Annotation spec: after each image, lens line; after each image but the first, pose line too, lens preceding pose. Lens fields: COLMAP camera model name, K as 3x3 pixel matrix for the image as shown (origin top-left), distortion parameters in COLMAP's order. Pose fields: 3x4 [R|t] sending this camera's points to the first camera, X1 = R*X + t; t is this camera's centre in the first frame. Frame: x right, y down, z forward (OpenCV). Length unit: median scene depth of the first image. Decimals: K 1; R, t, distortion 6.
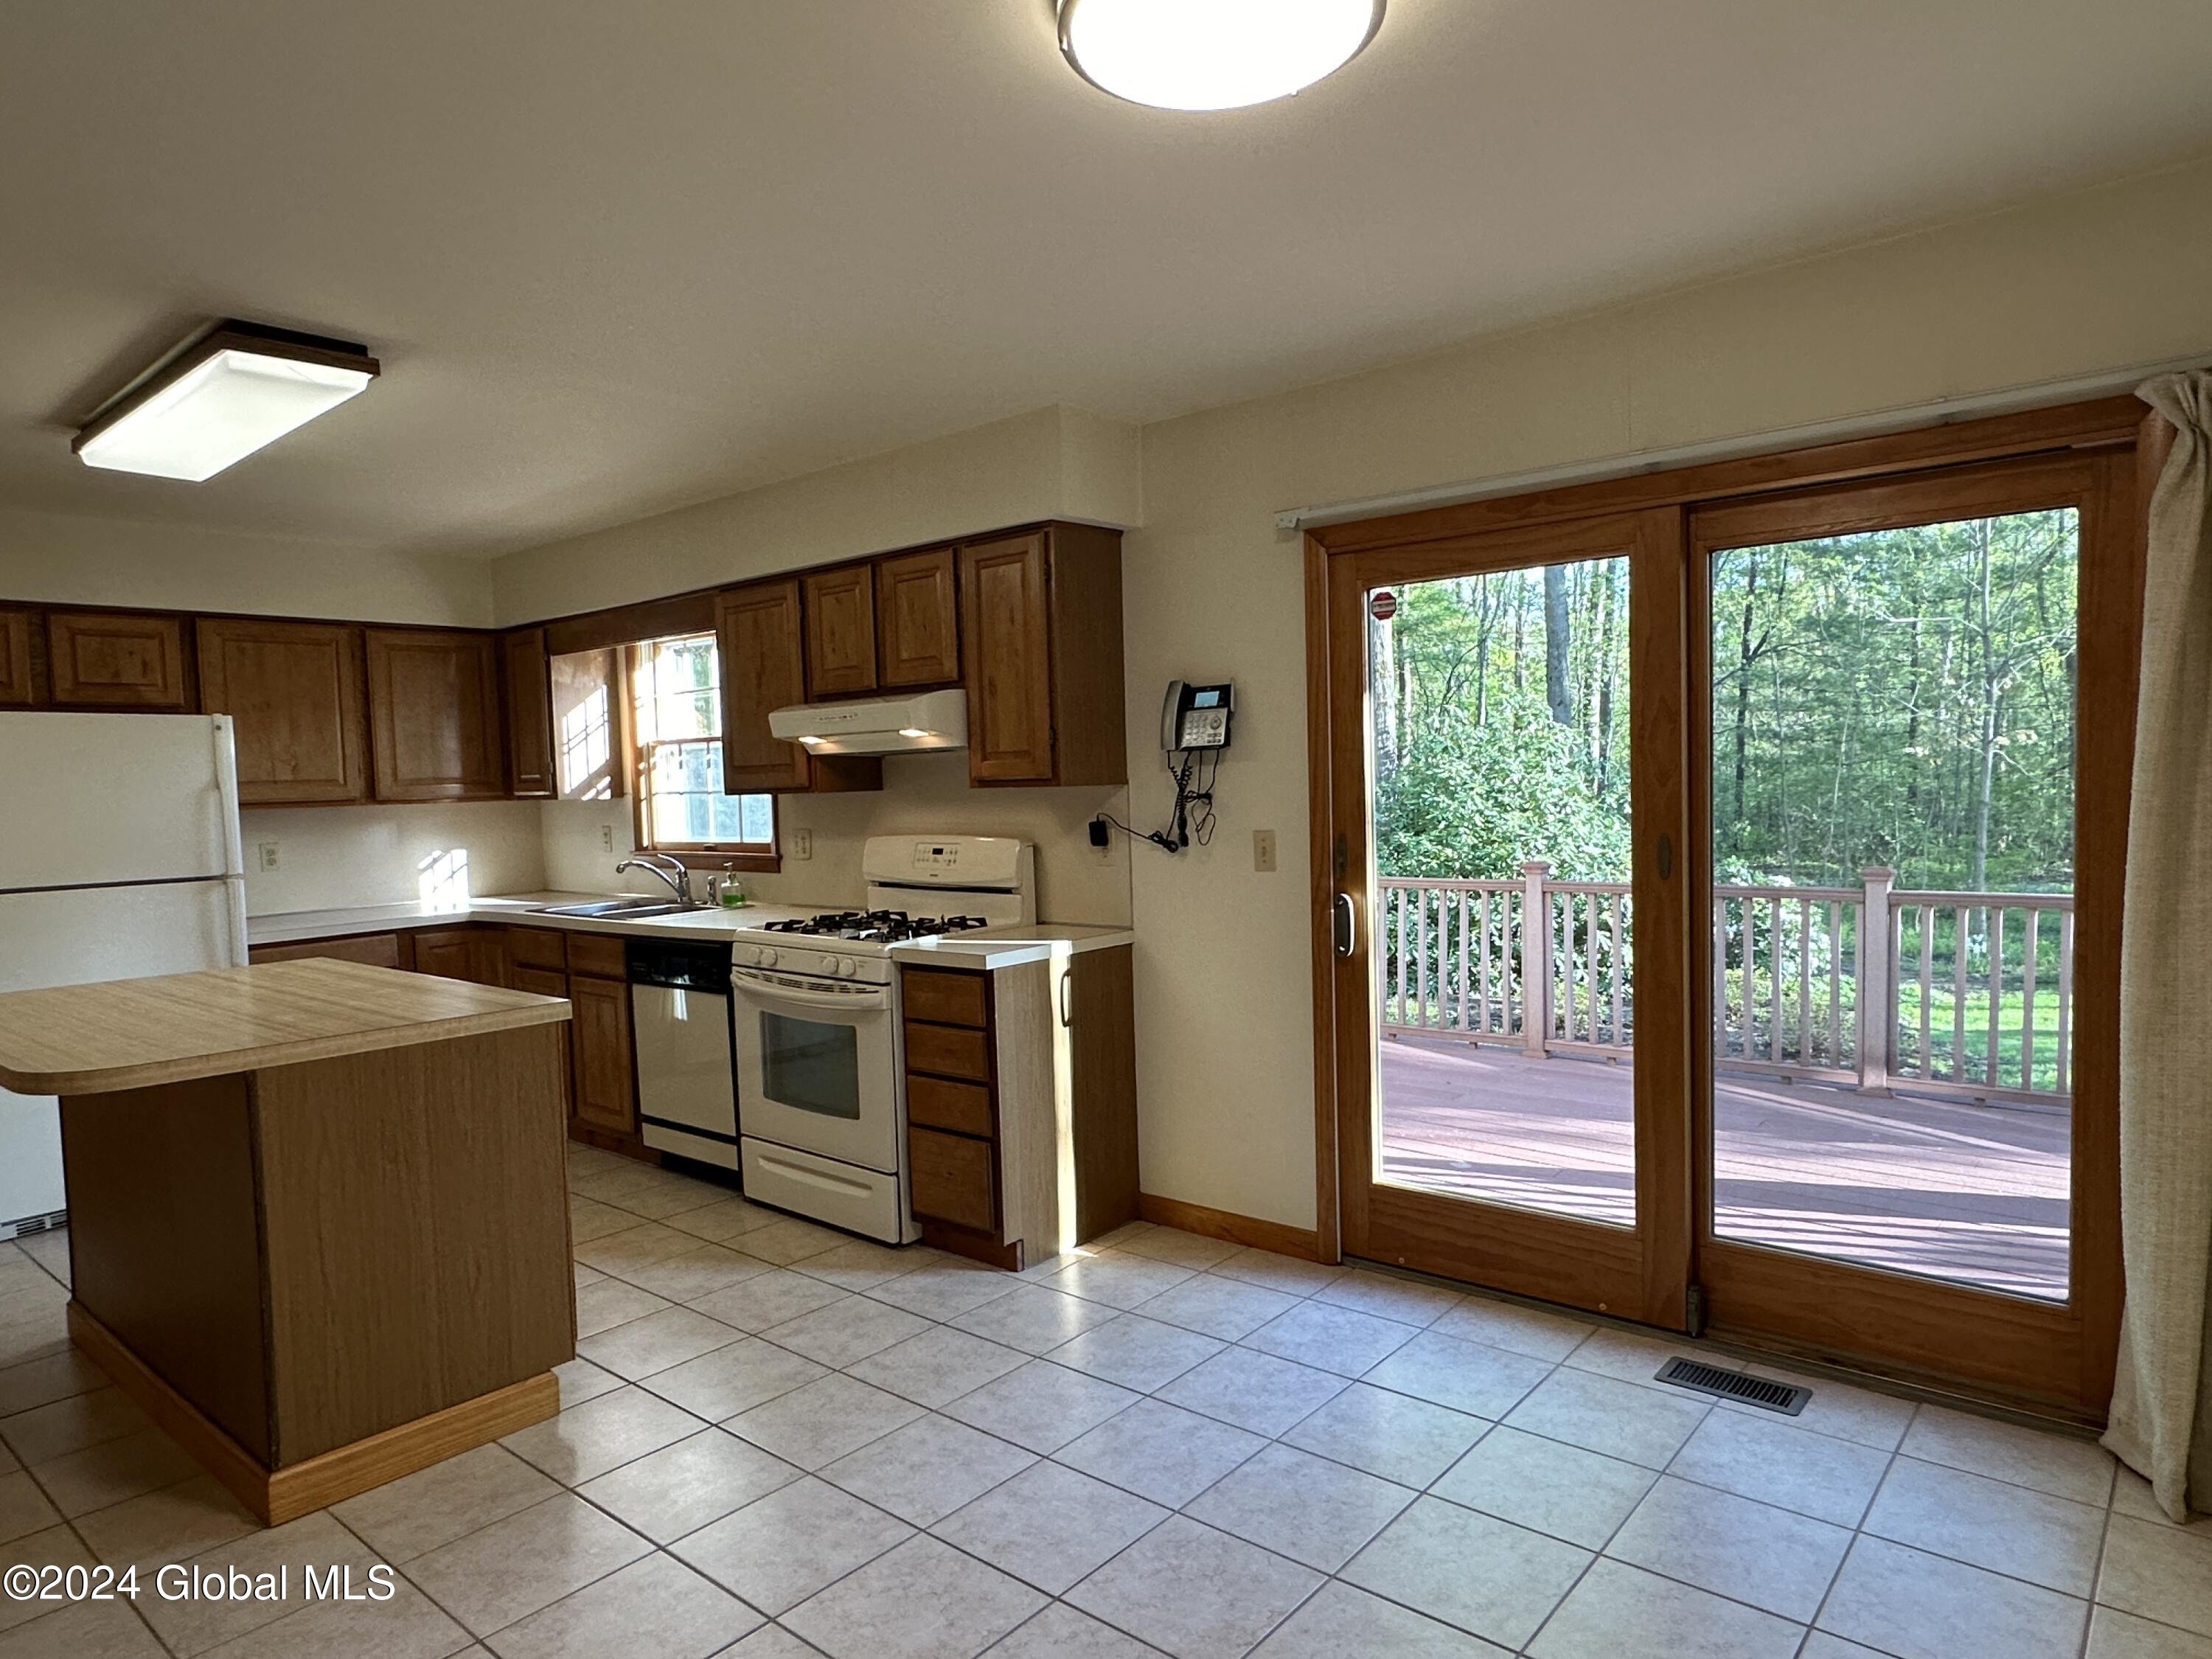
lens RADIAL K [[1340.0, 0, 1105.3], [0, 1340.0, 847.6], [0, 0, 1]] dist [-0.003904, -0.001014]
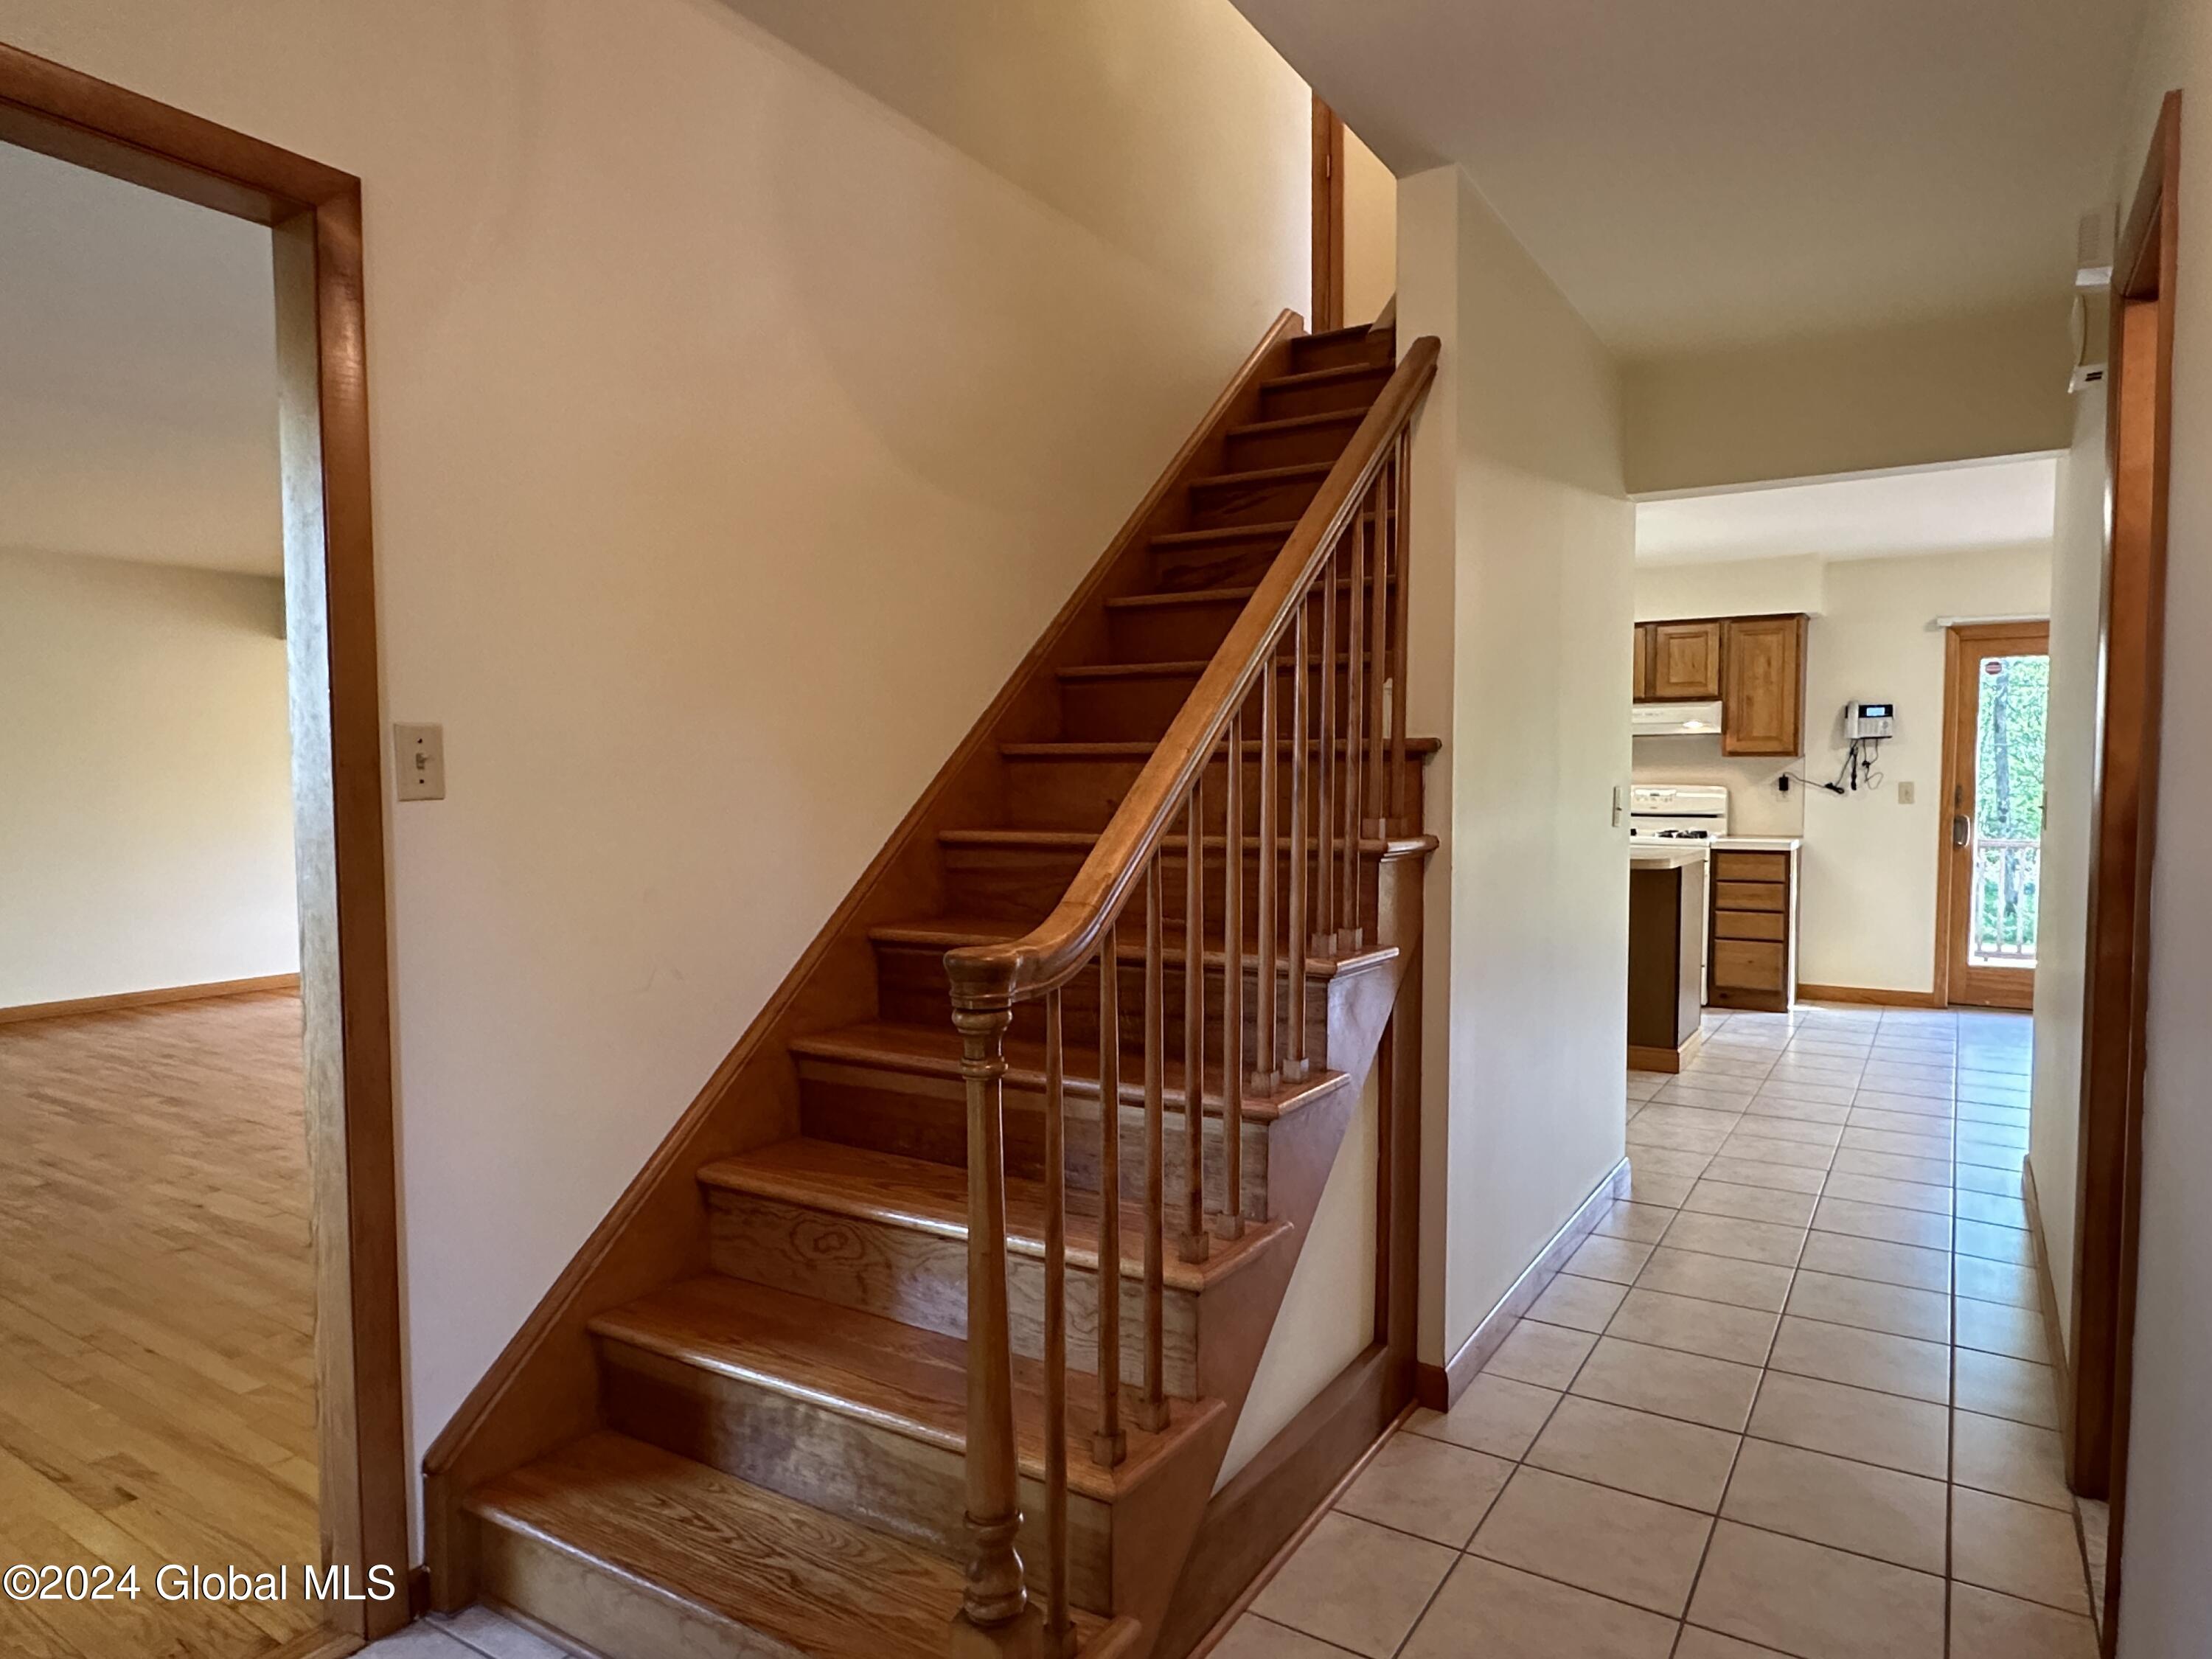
lens RADIAL K [[1340.0, 0, 1105.3], [0, 1340.0, 847.6], [0, 0, 1]] dist [-0.003904, -0.001014]
pose [[0.990186, 0.019823, 0.138340, -1.184729], [-0.020028, 0.999799, 0.000091, 0.095557], [-0.138310, -0.002861, 0.990385, -0.671128]]
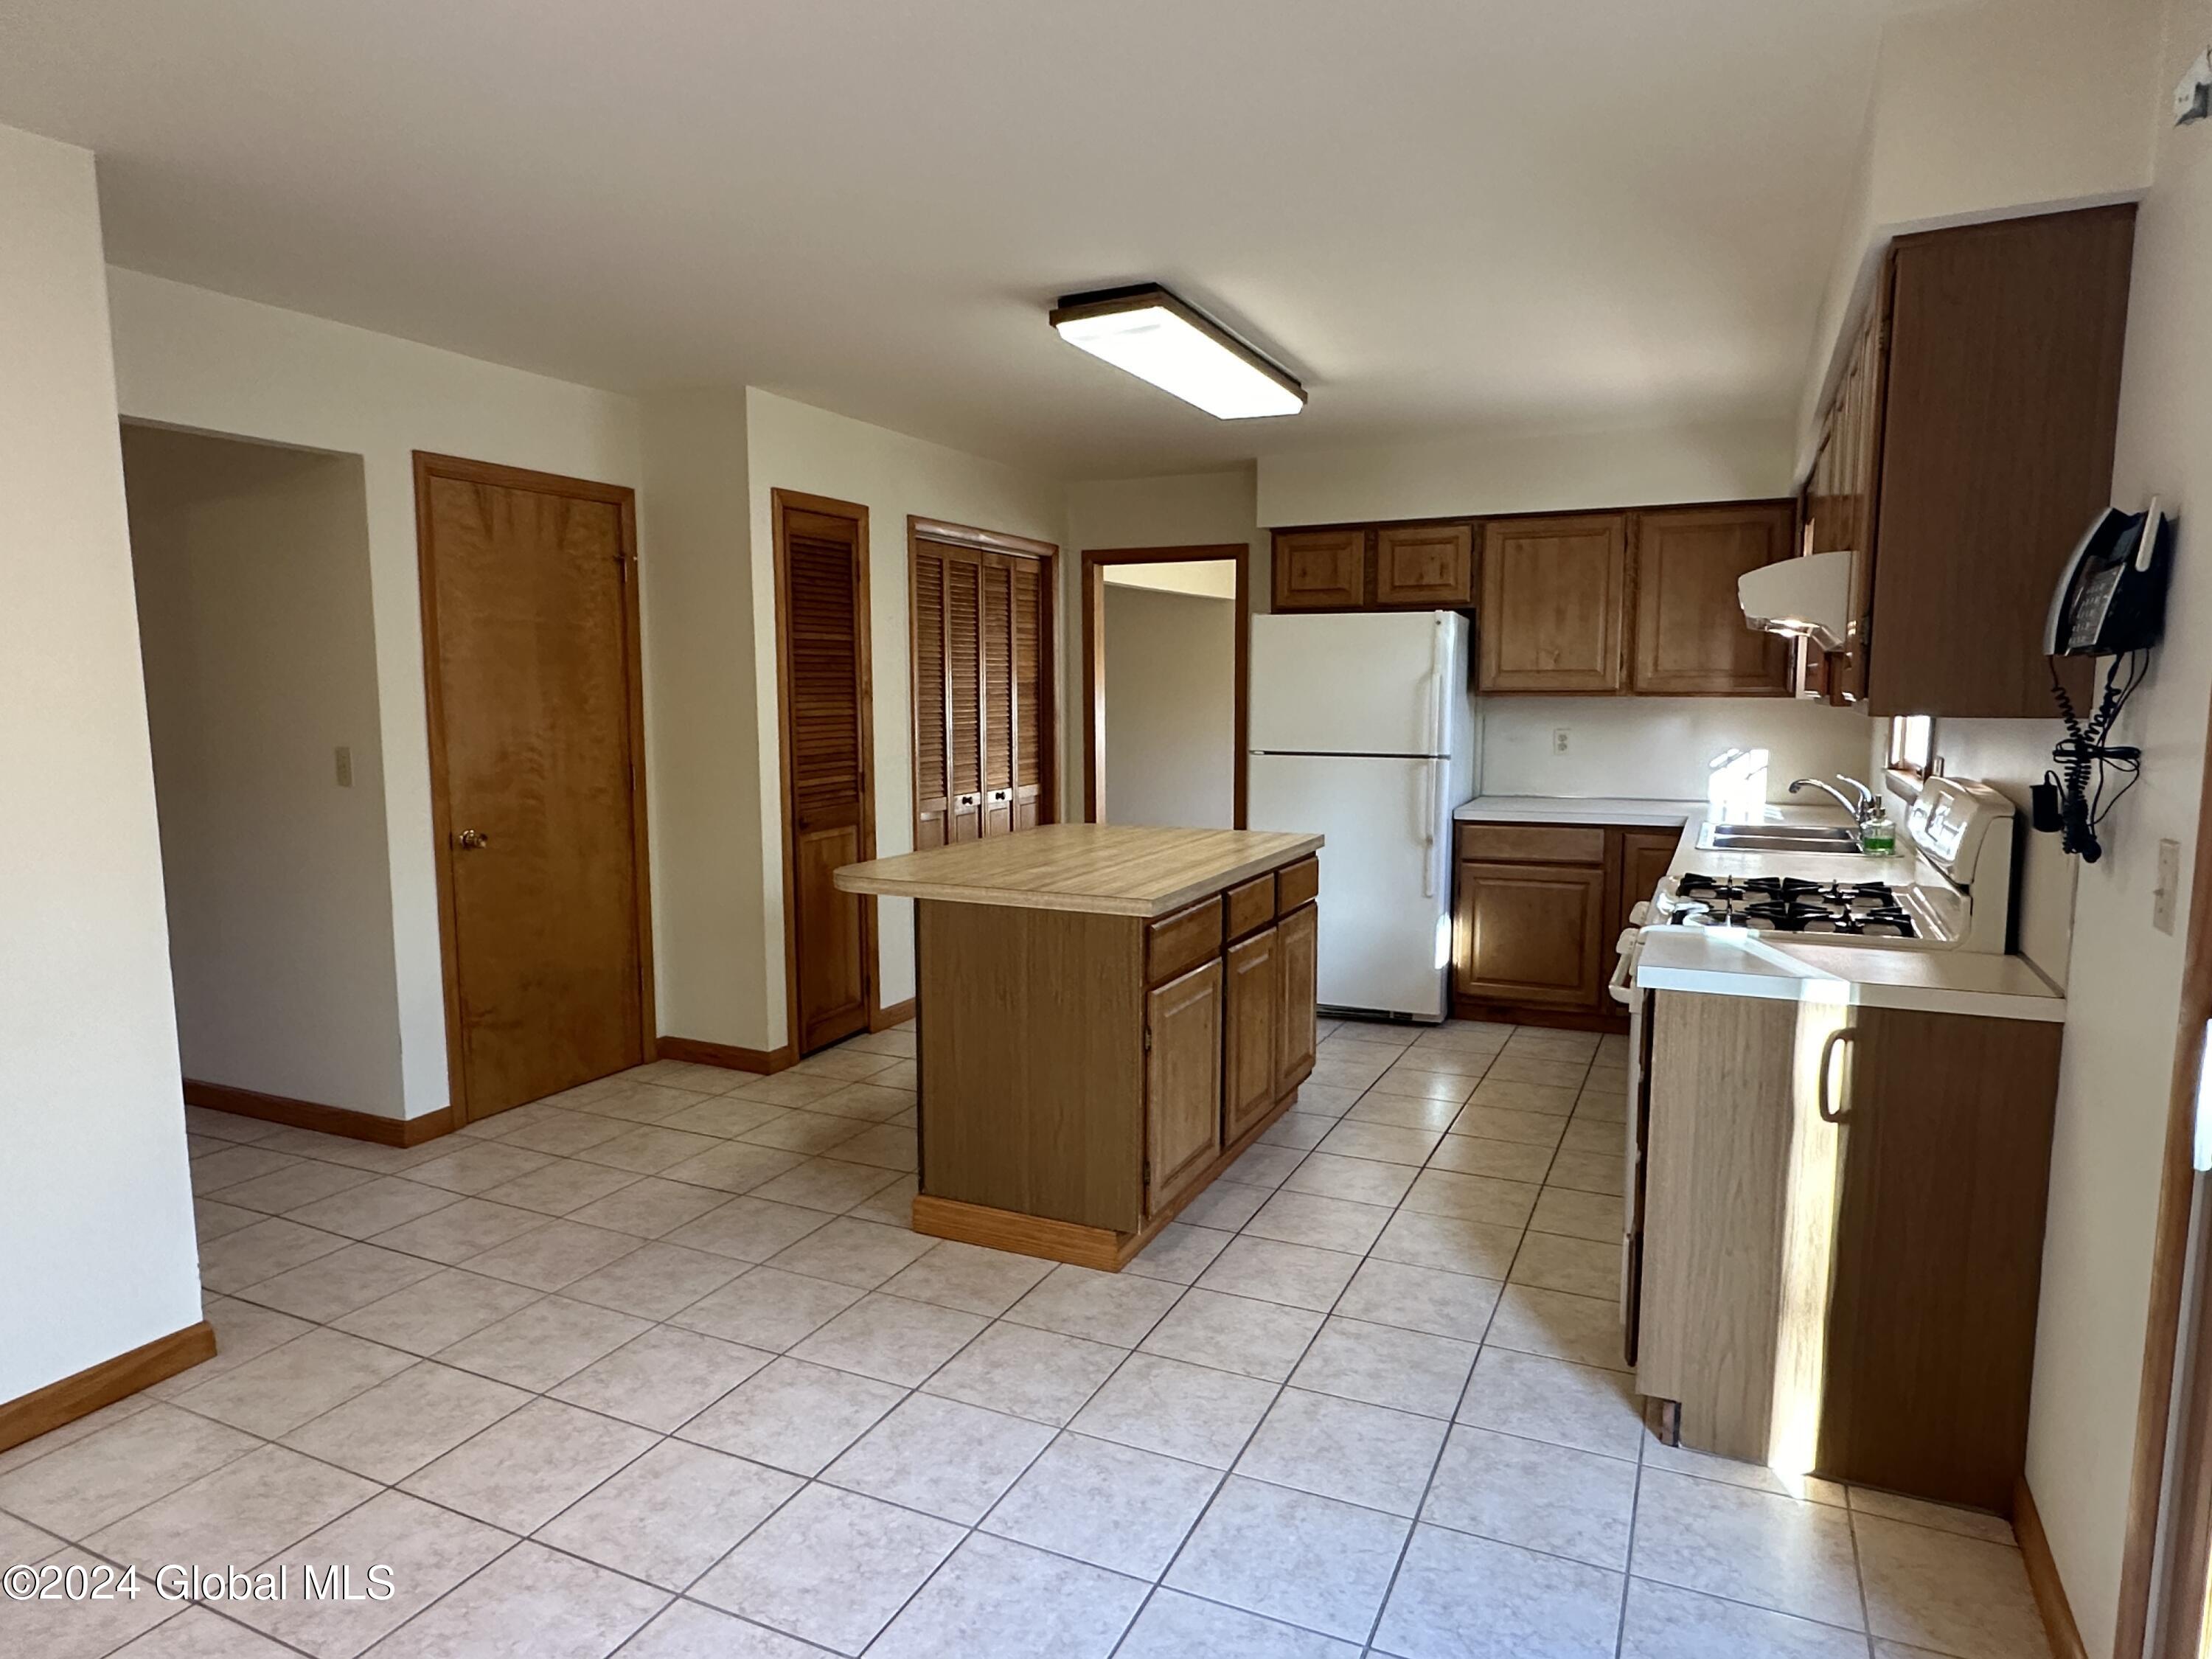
lens RADIAL K [[1340.0, 0, 1105.3], [0, 1340.0, 847.6], [0, 0, 1]] dist [-0.003904, -0.001014]
pose [[0.266051, 0.147196, -0.952654, 0.419167], [-0.058510, 0.988916, 0.136458, -0.047324], [0.962182, 0.019435, 0.271715, 0.506998]]
